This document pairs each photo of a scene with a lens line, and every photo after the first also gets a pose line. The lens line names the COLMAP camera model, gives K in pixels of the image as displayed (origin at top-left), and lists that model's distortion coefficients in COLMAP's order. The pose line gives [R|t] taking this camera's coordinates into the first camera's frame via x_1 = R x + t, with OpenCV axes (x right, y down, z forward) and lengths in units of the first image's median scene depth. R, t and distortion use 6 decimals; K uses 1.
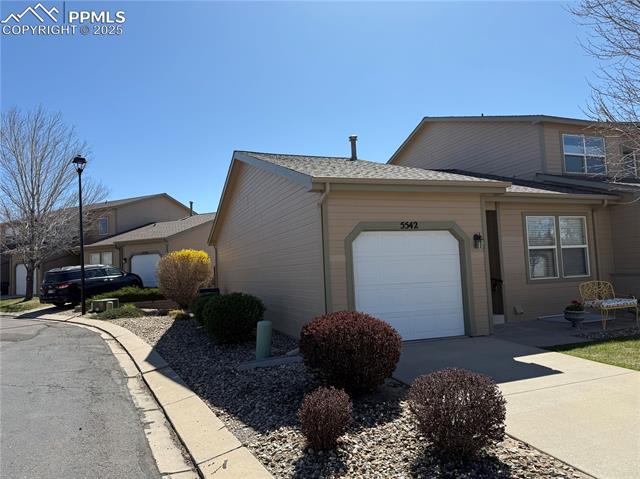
lens RADIAL K [[443.5, 0, 323.6], [0, 443.5, 238.7], [0, 0, 1]] dist [0.070699, -0.083194]
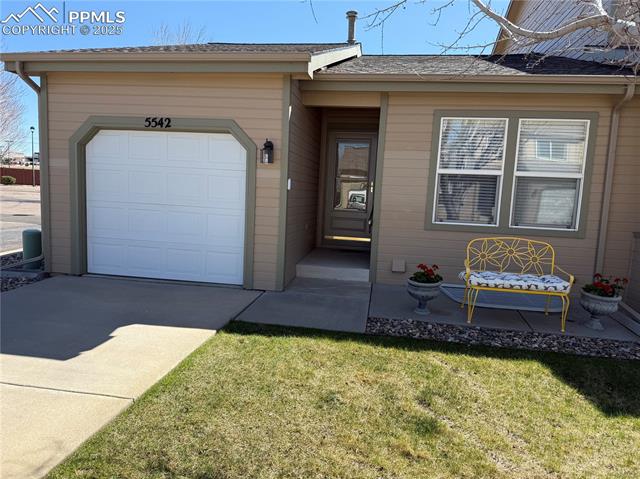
lens RADIAL K [[443.5, 0, 323.6], [0, 443.5, 238.7], [0, 0, 1]] dist [0.070699, -0.083194]
pose [[0.861150, 0.138140, -0.489221, 0.633923], [-0.046693, 0.979796, 0.194472, -0.000360], [0.506201, -0.144627, 0.850202, 0.395254]]
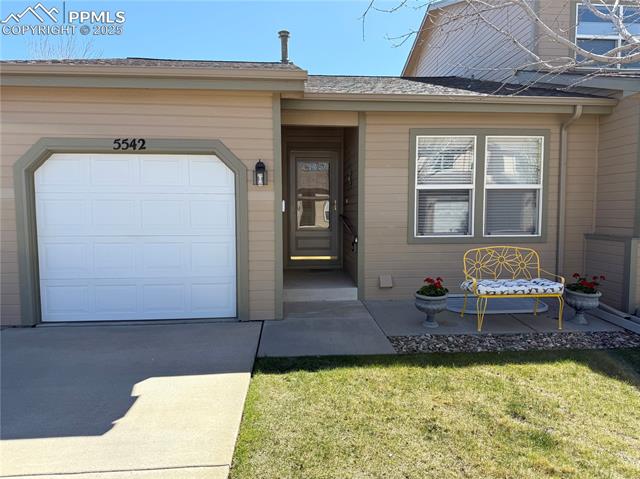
lens RADIAL K [[443.5, 0, 323.6], [0, 443.5, 238.7], [0, 0, 1]] dist [0.070699, -0.083194]
pose [[0.959350, 0.060393, -0.275680, 0.509695], [-0.019178, 0.988528, 0.149817, 0.001062], [0.281565, -0.138440, 0.949503, 0.359976]]
